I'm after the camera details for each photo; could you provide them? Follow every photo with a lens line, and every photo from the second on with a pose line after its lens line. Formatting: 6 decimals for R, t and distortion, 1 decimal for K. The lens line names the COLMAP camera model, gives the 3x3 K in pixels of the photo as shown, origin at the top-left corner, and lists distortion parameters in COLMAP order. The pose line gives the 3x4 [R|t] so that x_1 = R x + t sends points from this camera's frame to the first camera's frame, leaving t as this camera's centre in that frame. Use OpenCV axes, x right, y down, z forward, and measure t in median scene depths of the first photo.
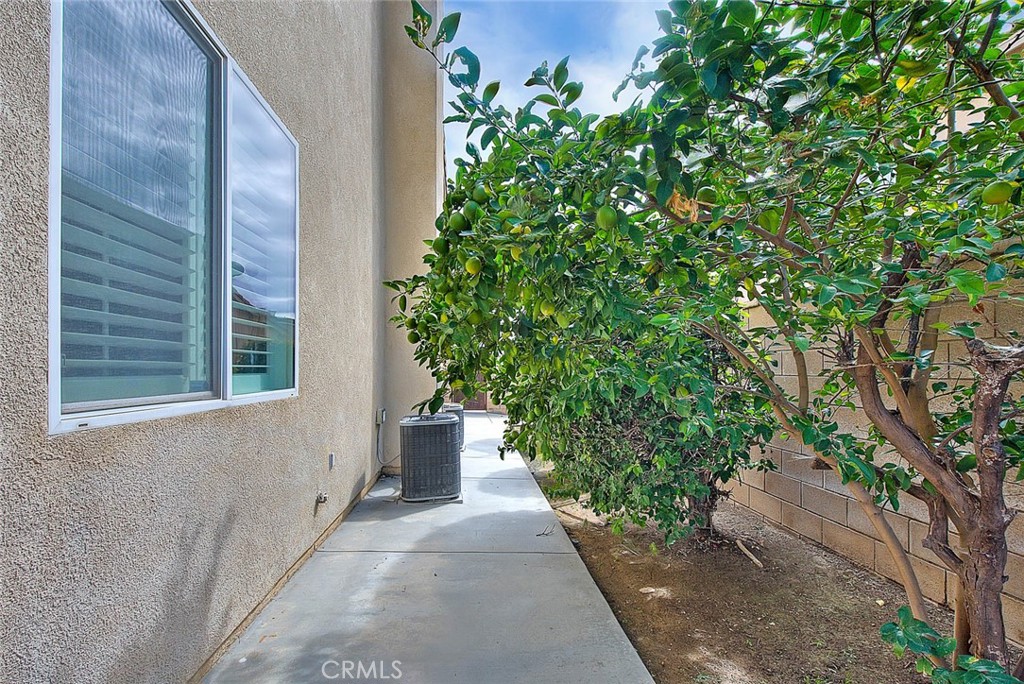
lens RADIAL K [[428.2, 0, 507.9], [0, 428.2, 365.4], [0, 0, 1]] dist [-0.004527, -0.000490]
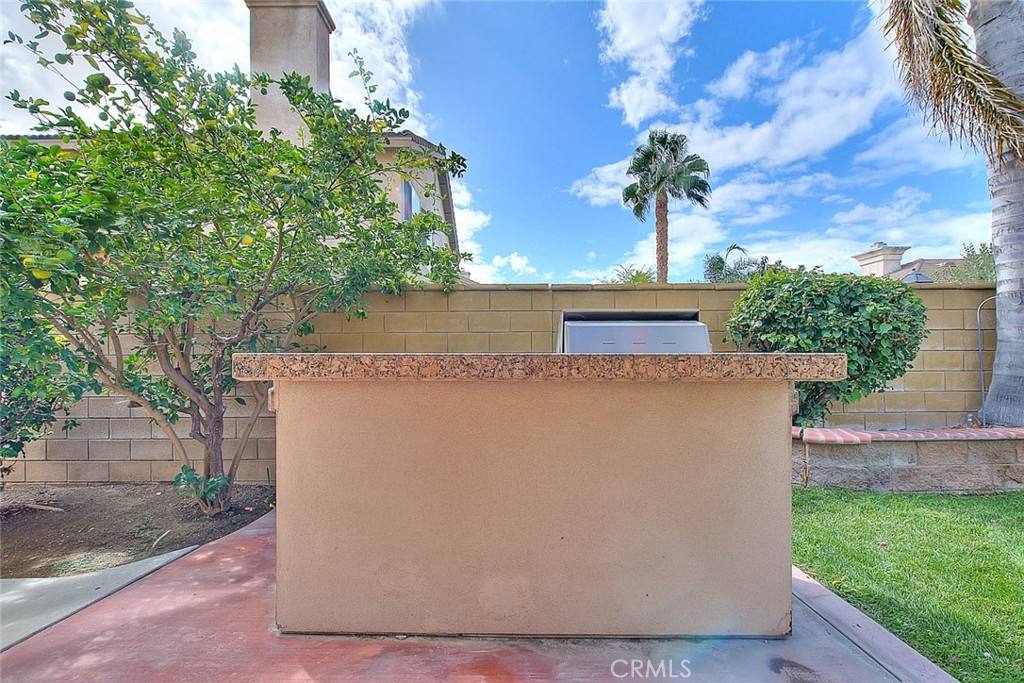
lens RADIAL K [[428.2, 0, 507.9], [0, 428.2, 364.9], [0, 0, 1]] dist [-0.004527, -0.000490]
pose [[0.088585, -0.017738, 0.995911, -0.683951], [-0.004358, 0.999825, 0.018195, 0.038351], [-0.996059, -0.005952, 0.088492, -0.512872]]
